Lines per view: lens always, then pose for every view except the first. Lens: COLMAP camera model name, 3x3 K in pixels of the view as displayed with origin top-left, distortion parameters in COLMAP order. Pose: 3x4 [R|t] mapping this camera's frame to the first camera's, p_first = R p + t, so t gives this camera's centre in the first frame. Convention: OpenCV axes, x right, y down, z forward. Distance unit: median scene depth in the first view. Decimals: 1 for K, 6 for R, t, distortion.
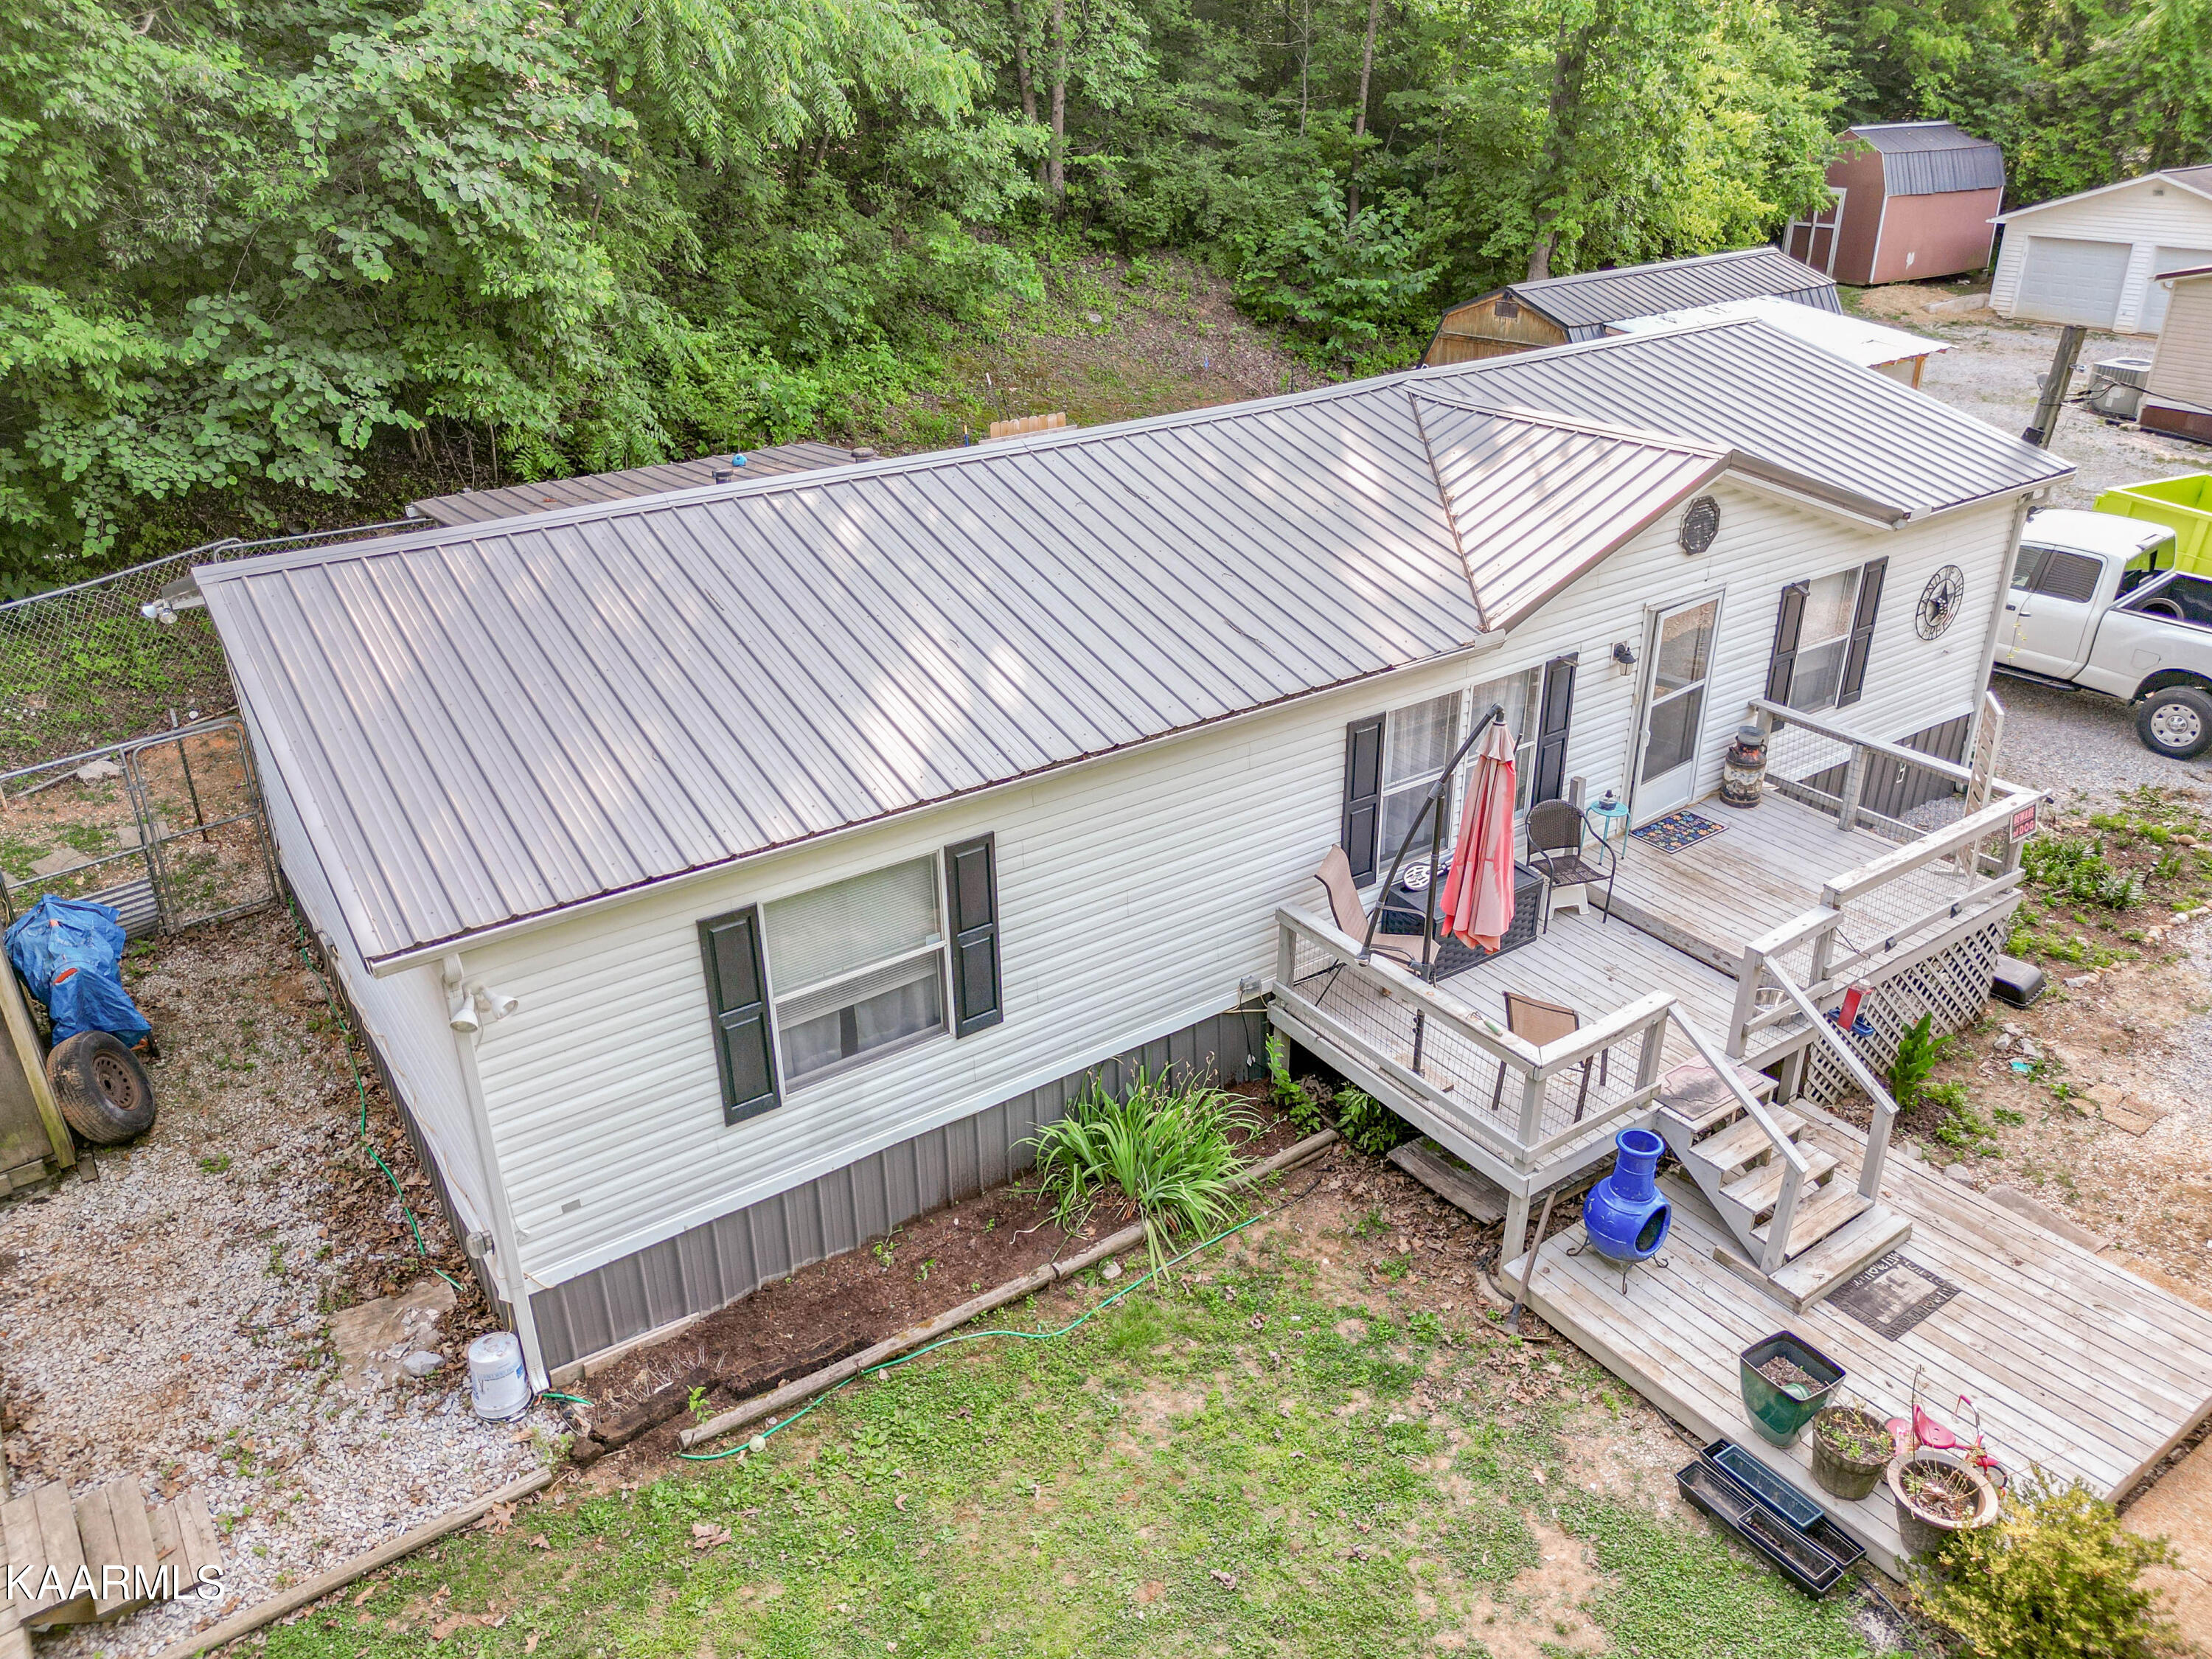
lens RADIAL K [[1600.5, 0, 1116.6], [0, 1600.5, 827.6], [0, 0, 1]] dist [0.060633, -0.057629]
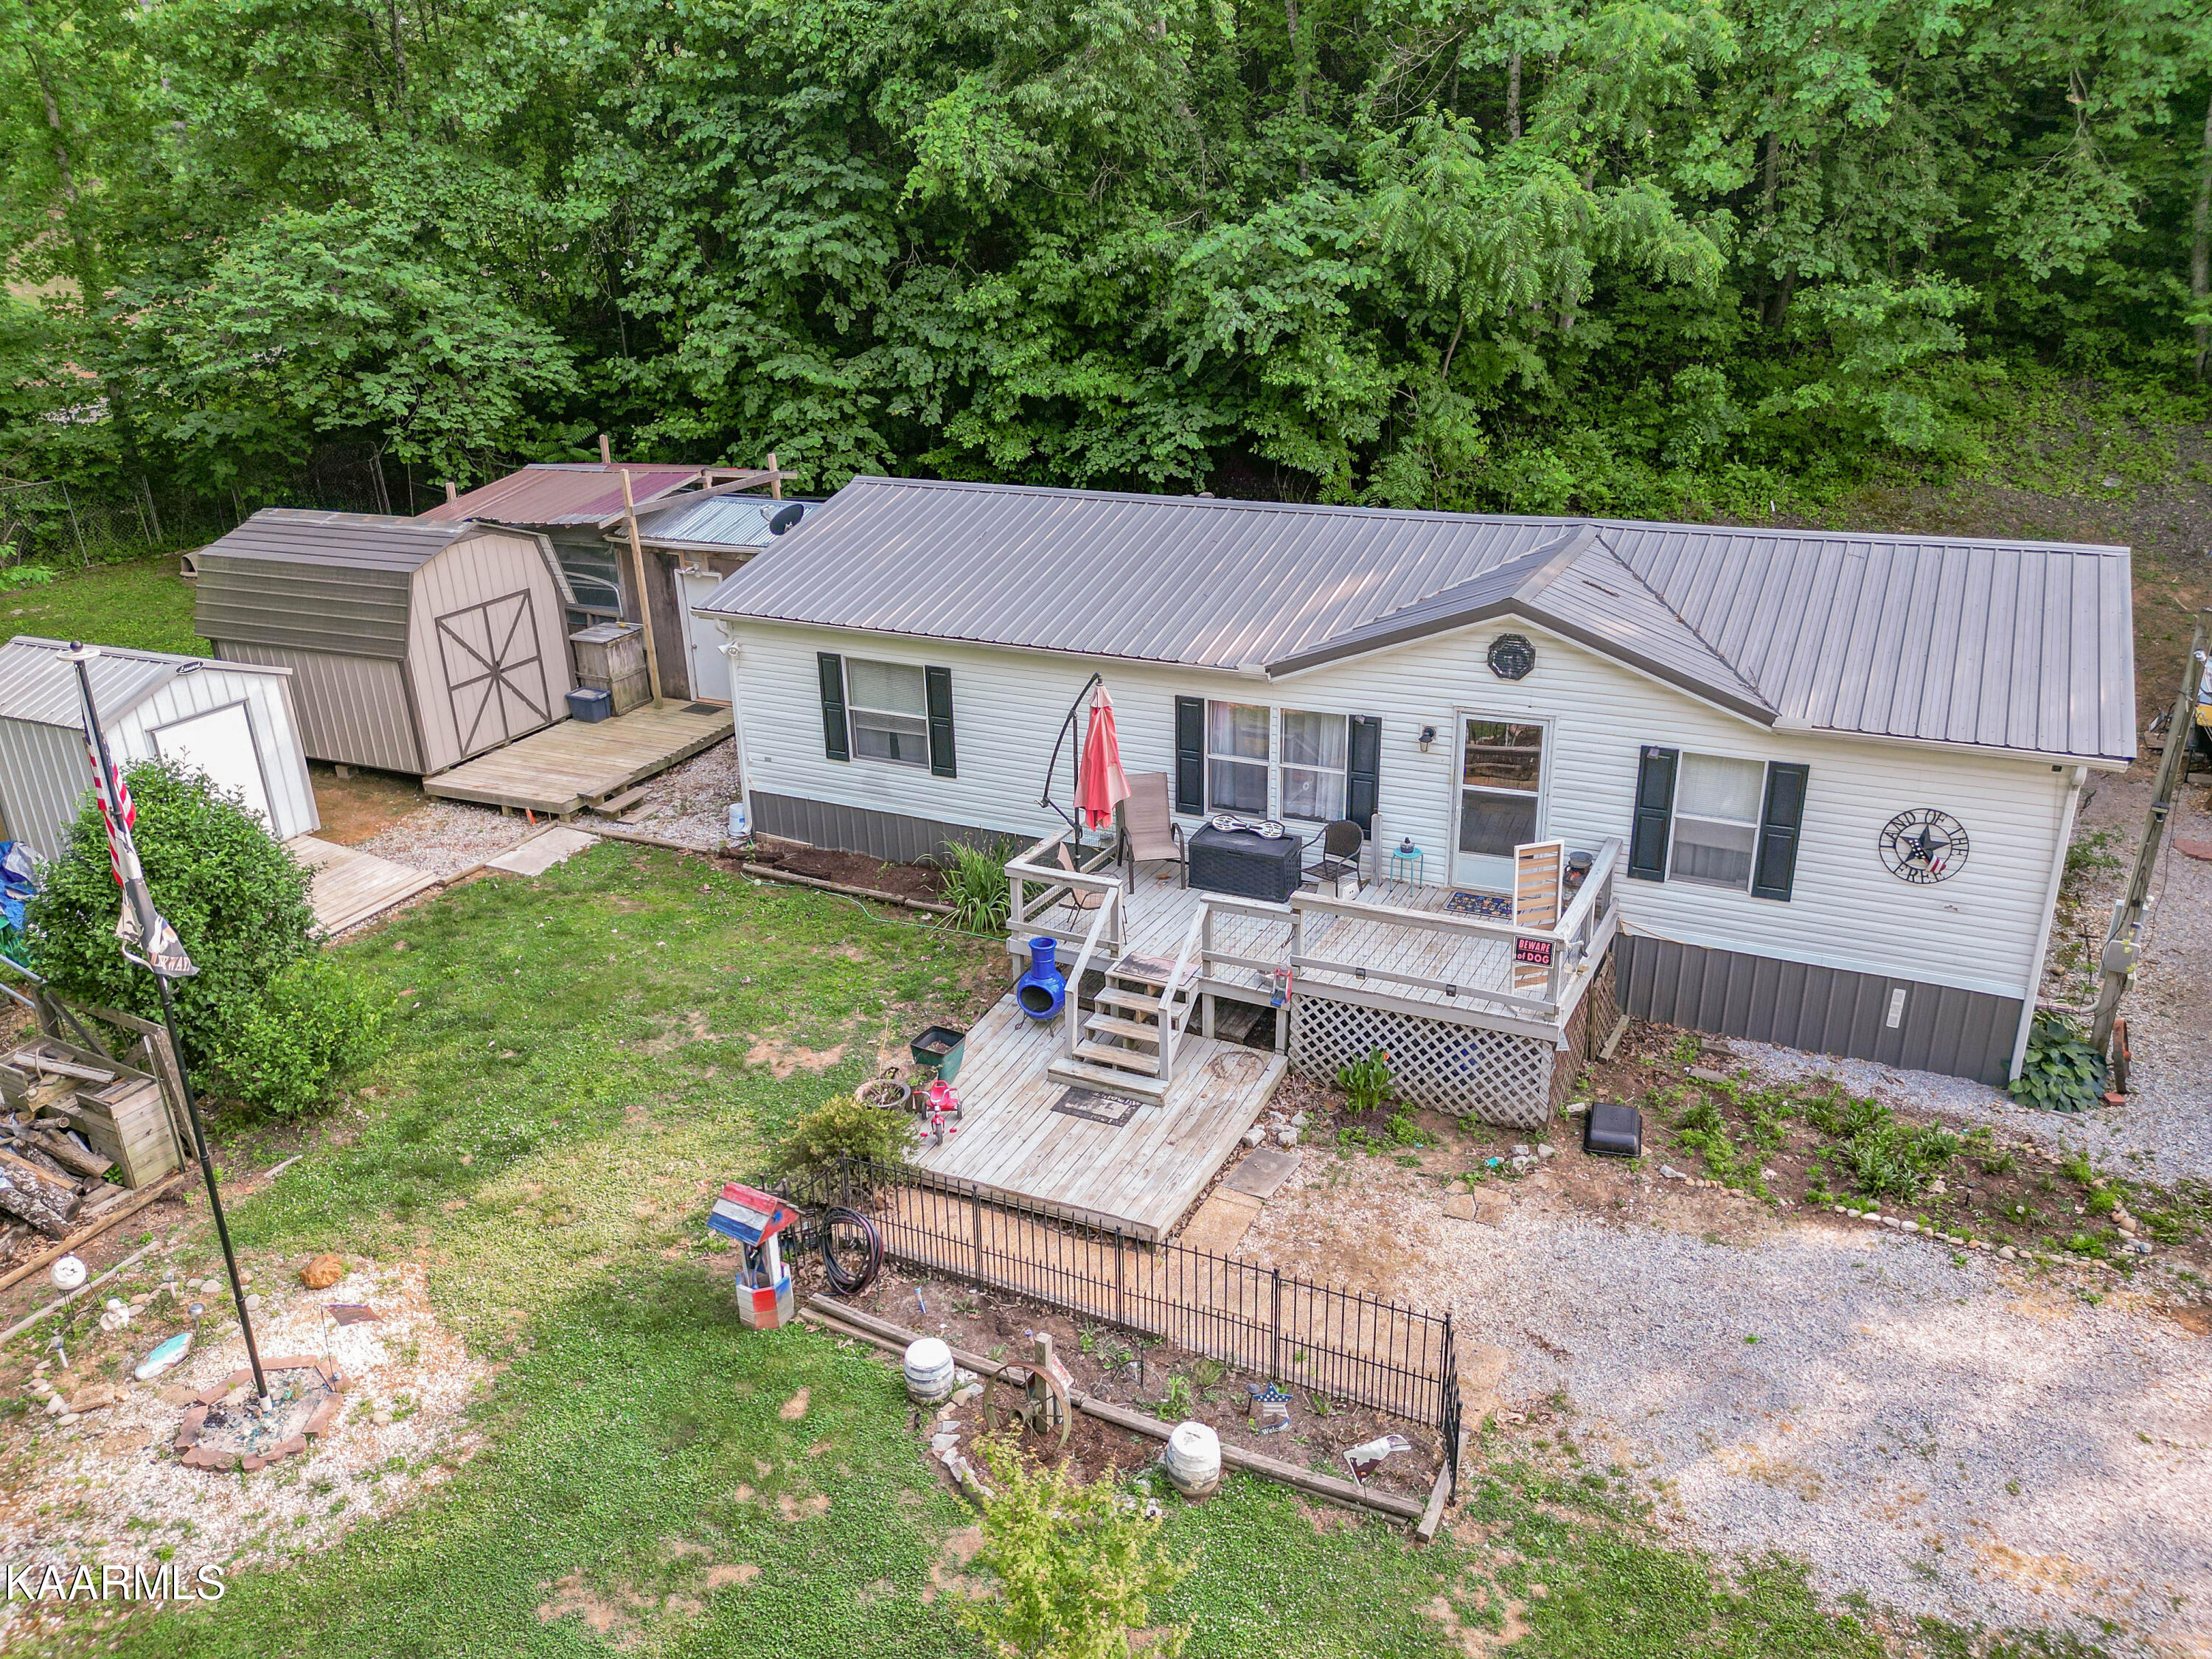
lens RADIAL K [[1600.5, 0, 1116.6], [0, 1600.5, 827.6], [0, 0, 1]] dist [0.060633, -0.057629]
pose [[0.486260, 0.328099, -0.809878, 1.503233], [-0.365005, 0.918365, 0.152896, -0.173313], [0.793929, 0.221263, 0.566322, 0.104452]]
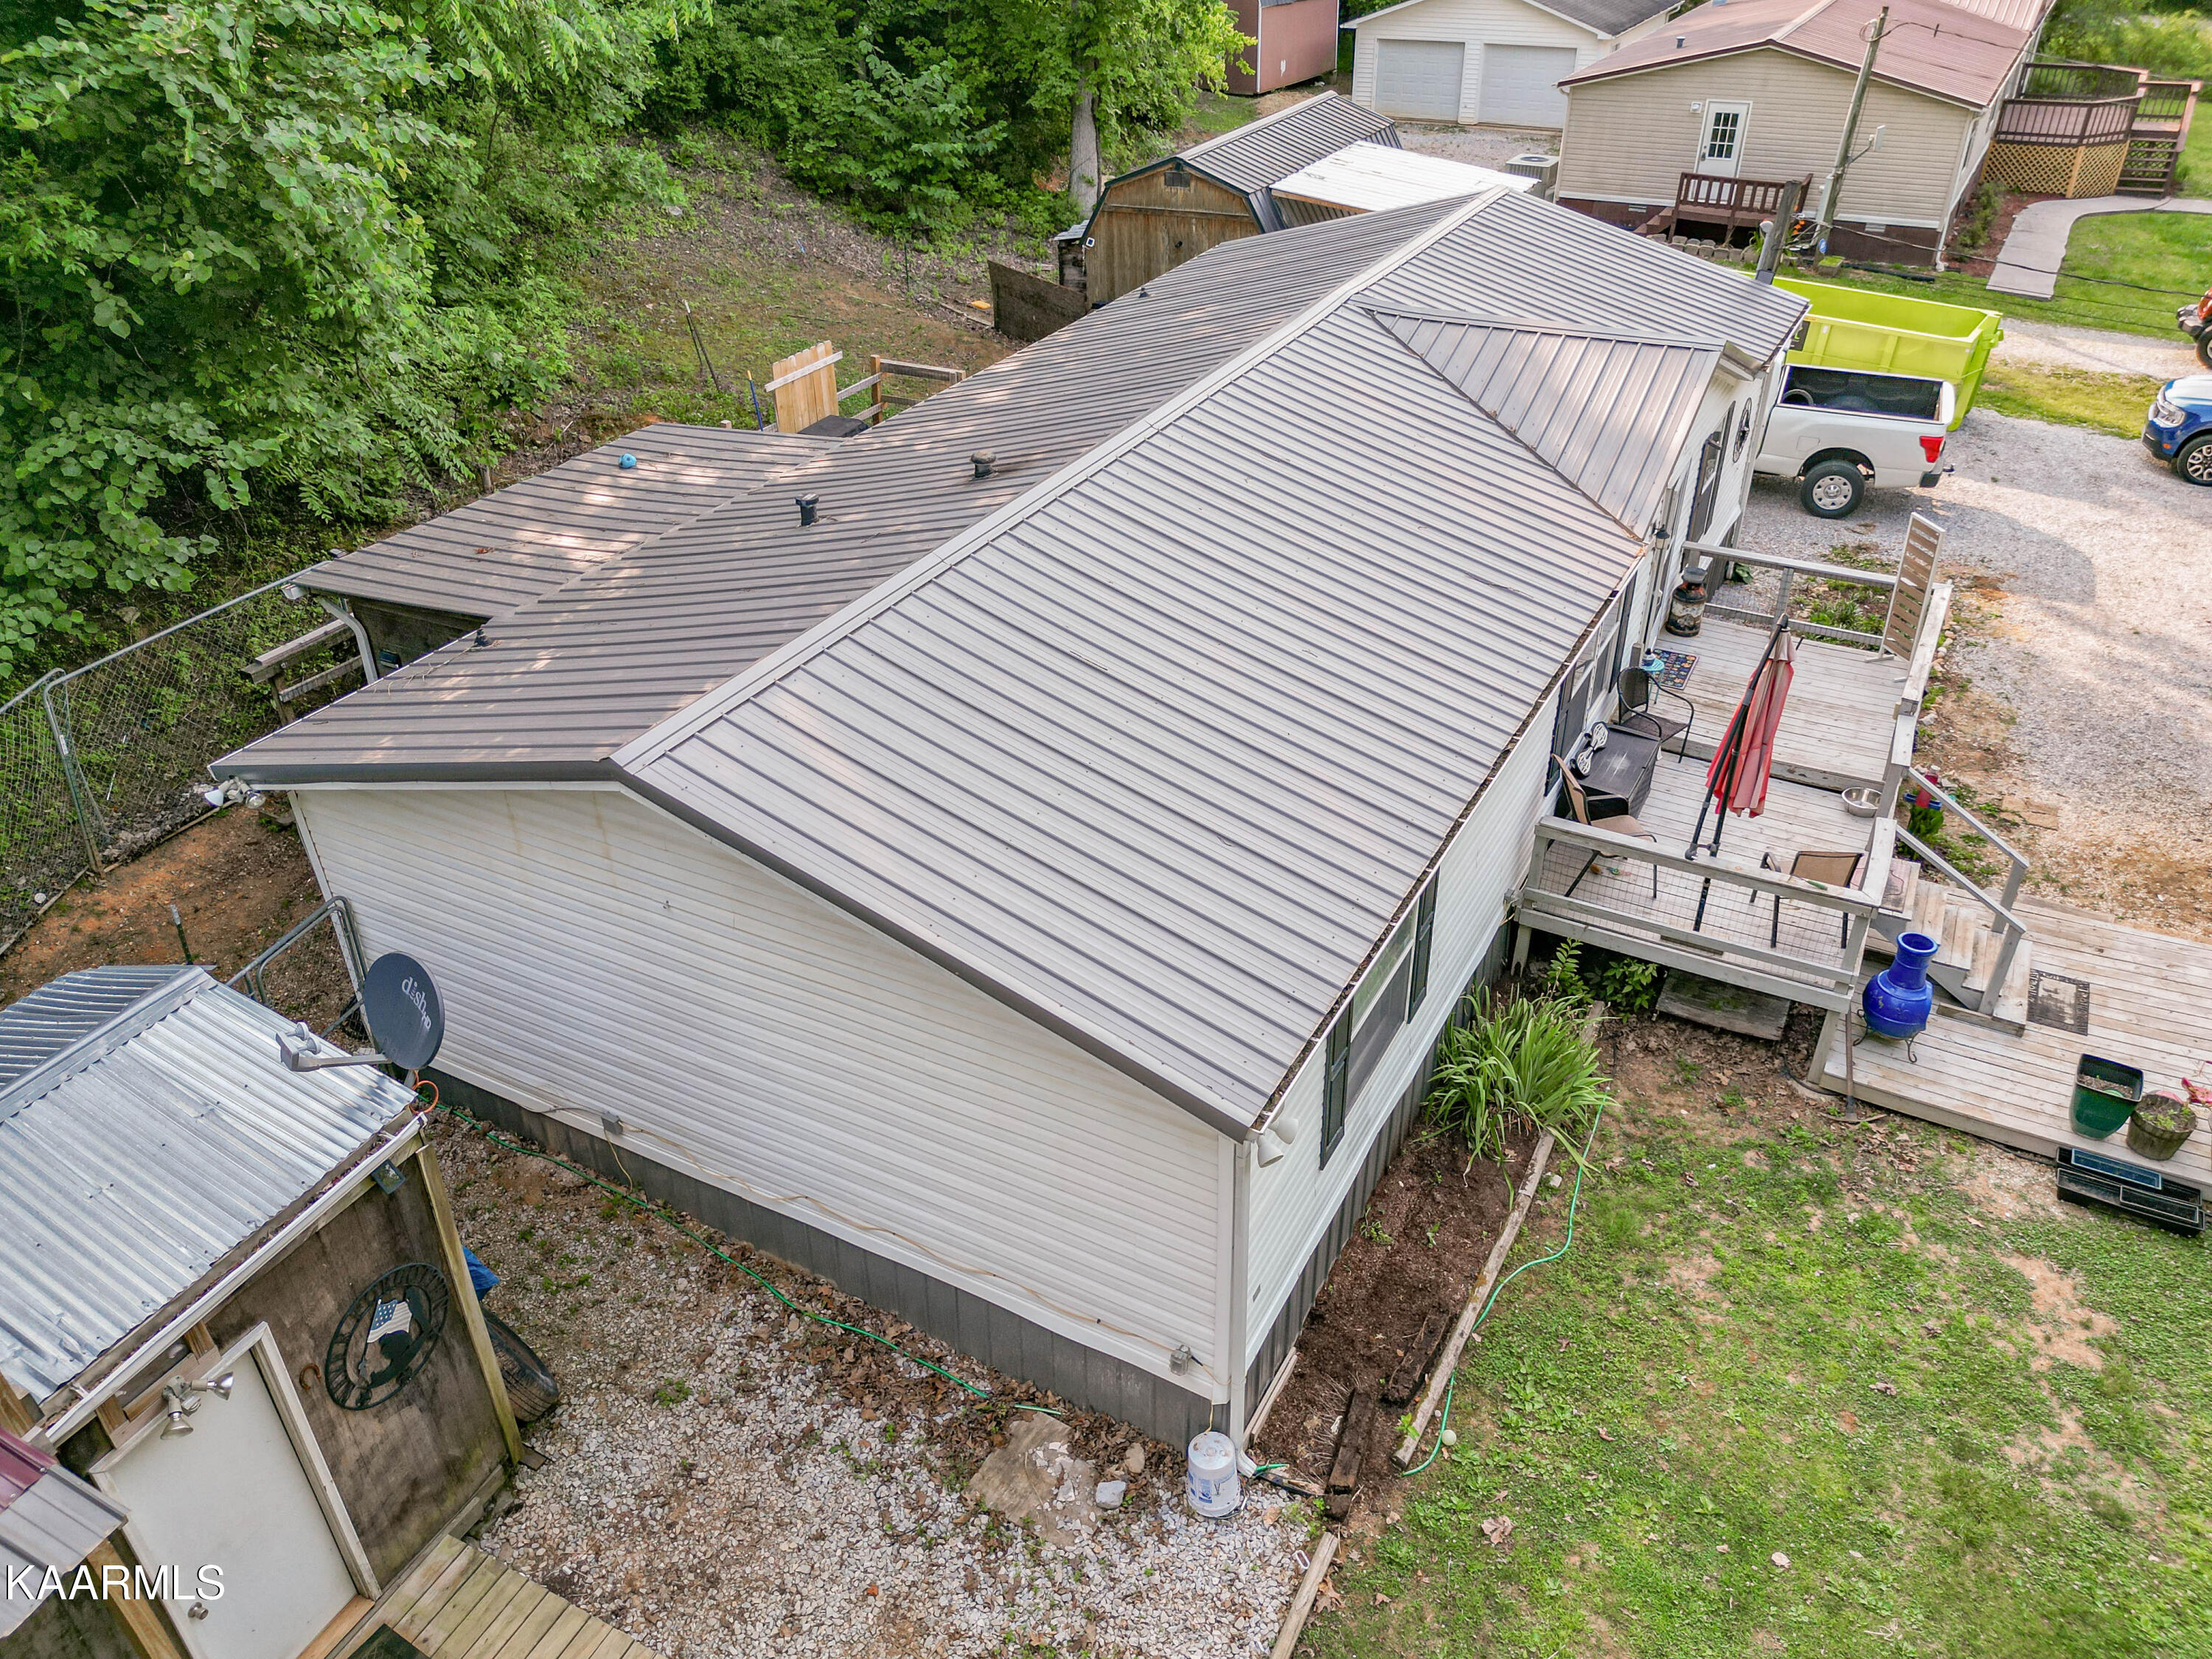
lens RADIAL K [[1600.5, 0, 1116.6], [0, 1600.5, 827.6], [0, 0, 1]] dist [0.060633, -0.057629]
pose [[0.892550, -0.243798, 0.379364, -0.613167], [0.200319, 0.968053, 0.150819, -0.181955], [-0.404014, -0.058620, 0.912873, 0.114445]]
